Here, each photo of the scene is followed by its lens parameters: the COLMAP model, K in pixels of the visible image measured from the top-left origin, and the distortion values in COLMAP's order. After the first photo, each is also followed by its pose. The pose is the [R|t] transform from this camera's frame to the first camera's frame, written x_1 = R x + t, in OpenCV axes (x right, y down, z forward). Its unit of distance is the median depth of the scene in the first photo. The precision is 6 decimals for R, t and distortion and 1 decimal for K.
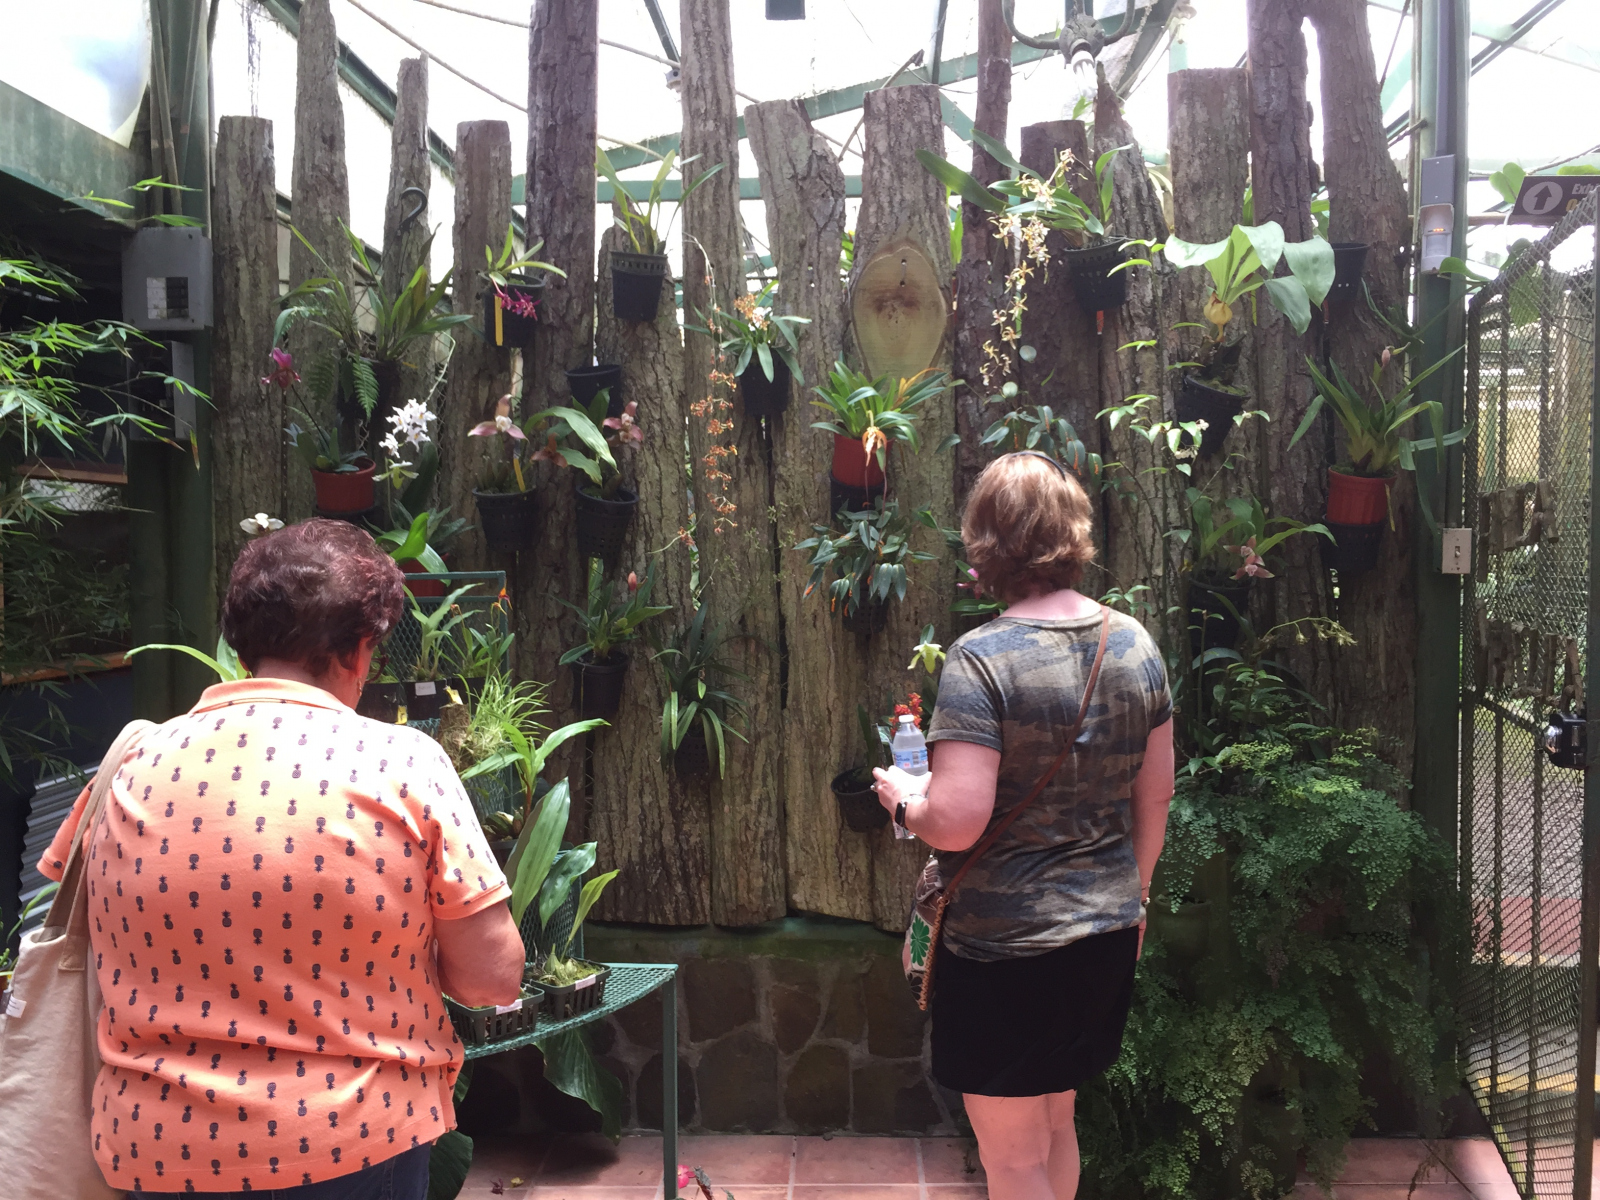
lens RADIAL K [[1357.1, 0, 800.8], [0, 1357.1, 600.5], [0, 0, 1]] dist [0.002854, 0.000690]
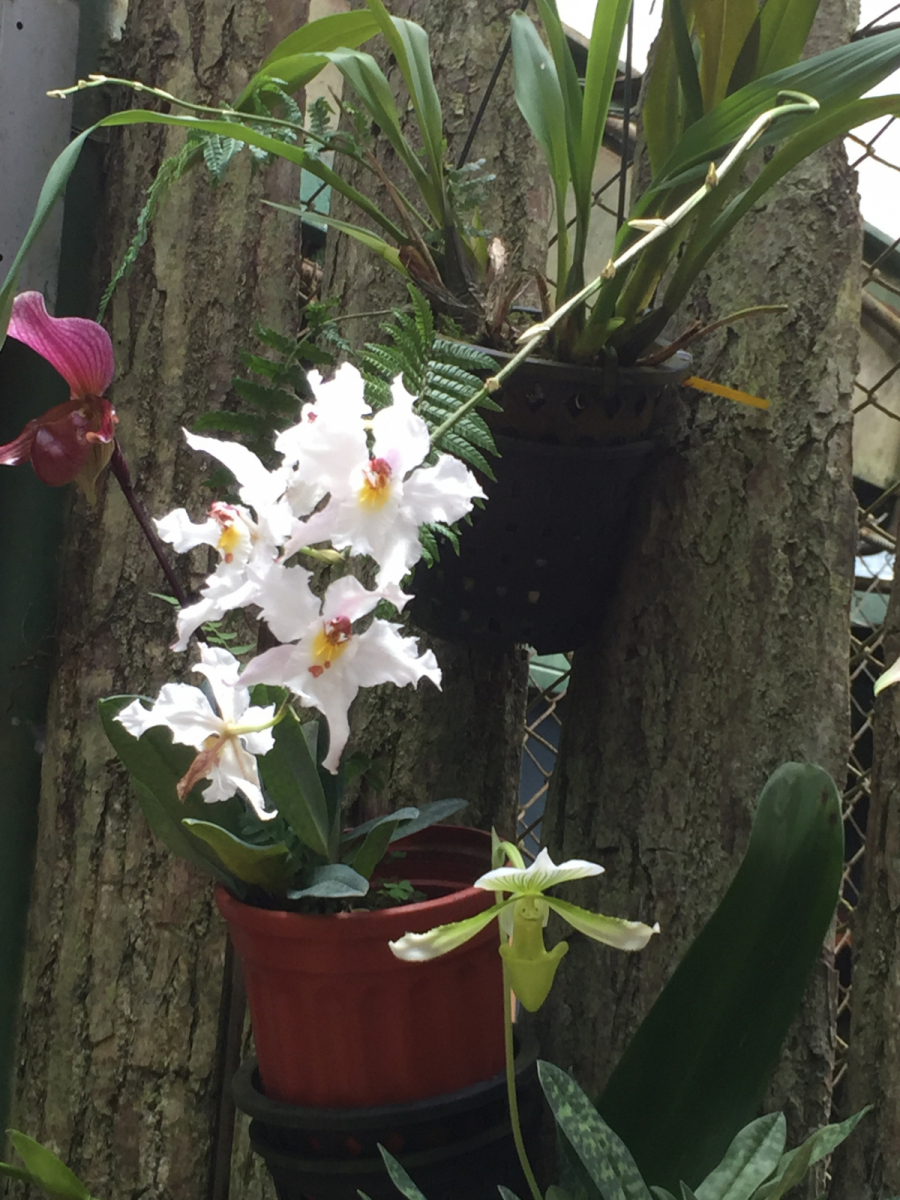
lens RADIAL K [[2250.4, 0, 450.5], [0, 2250.4, 600.4], [0, 0, 1]] dist [0.061912, 0.000000]
pose [[0.823163, -0.046010, -0.565939, -0.137816], [-0.080529, 0.977177, -0.196573, -0.075673], [0.562066, 0.207386, 0.800670, 0.749068]]
